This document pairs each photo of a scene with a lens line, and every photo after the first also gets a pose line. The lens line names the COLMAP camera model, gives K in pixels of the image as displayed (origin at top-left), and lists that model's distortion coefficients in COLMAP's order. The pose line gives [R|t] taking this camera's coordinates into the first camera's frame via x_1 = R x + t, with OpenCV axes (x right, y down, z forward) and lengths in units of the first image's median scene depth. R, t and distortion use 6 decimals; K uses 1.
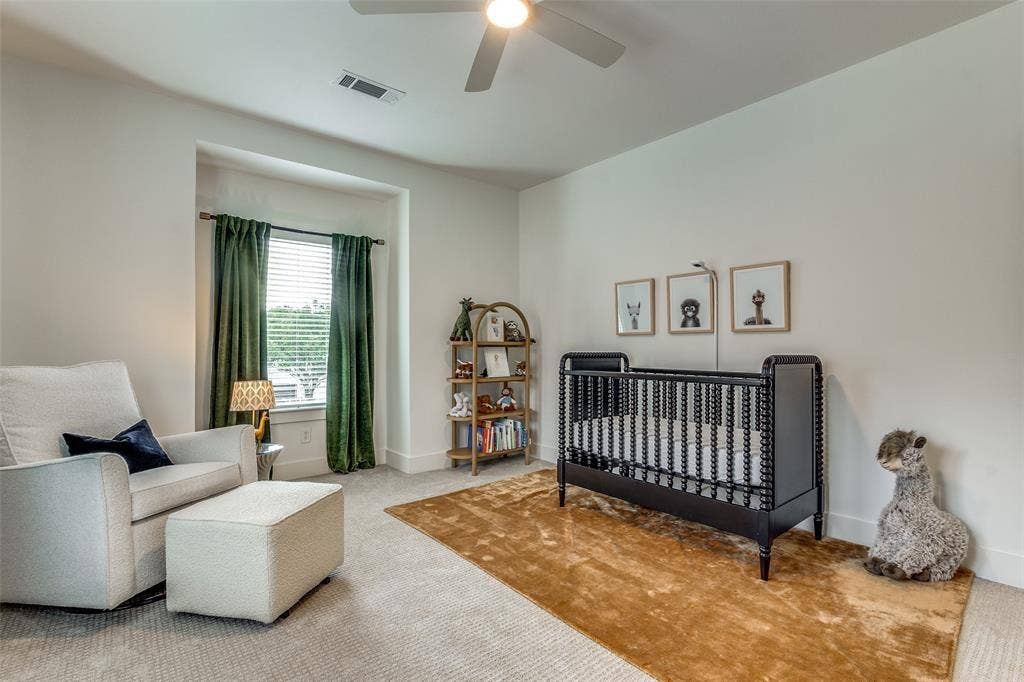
lens RADIAL K [[469.7, 0, 514.5], [0, 469.7, 342.8], [0, 0, 1]] dist [-0.005953, -0.000119]
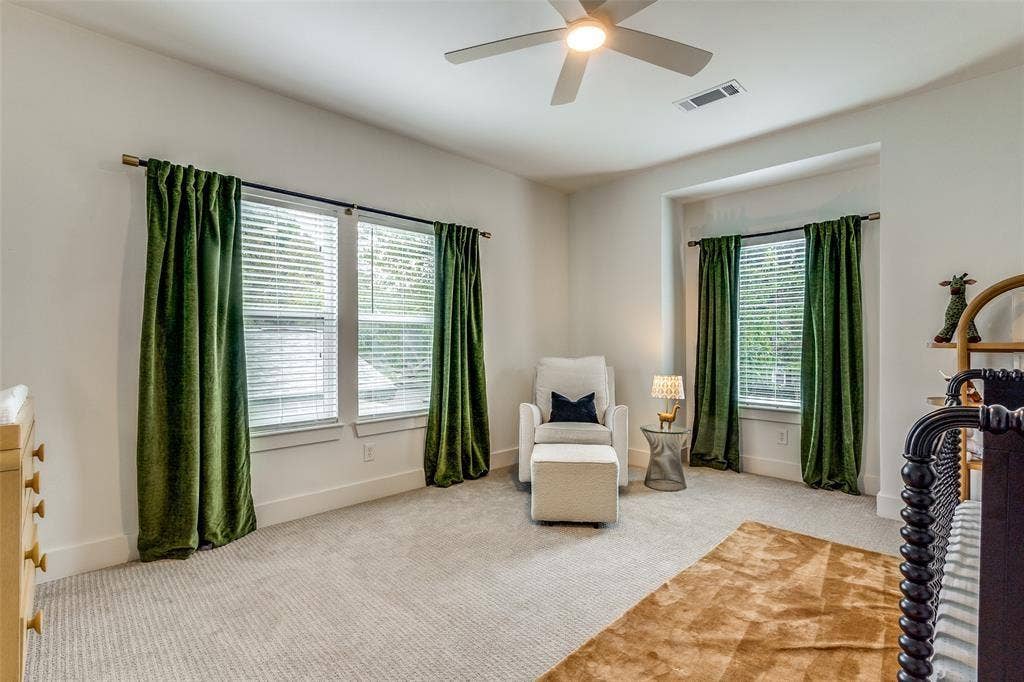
lens RADIAL K [[469.7, 0, 515.8], [0, 469.7, 340.5], [0, 0, 1]] dist [-0.005953, -0.000119]
pose [[0.094620, -0.000328, -0.995513, 0.600734], [0.012469, 0.999922, 0.000856, -0.017627], [0.995435, -0.012494, 0.094617, 0.431444]]
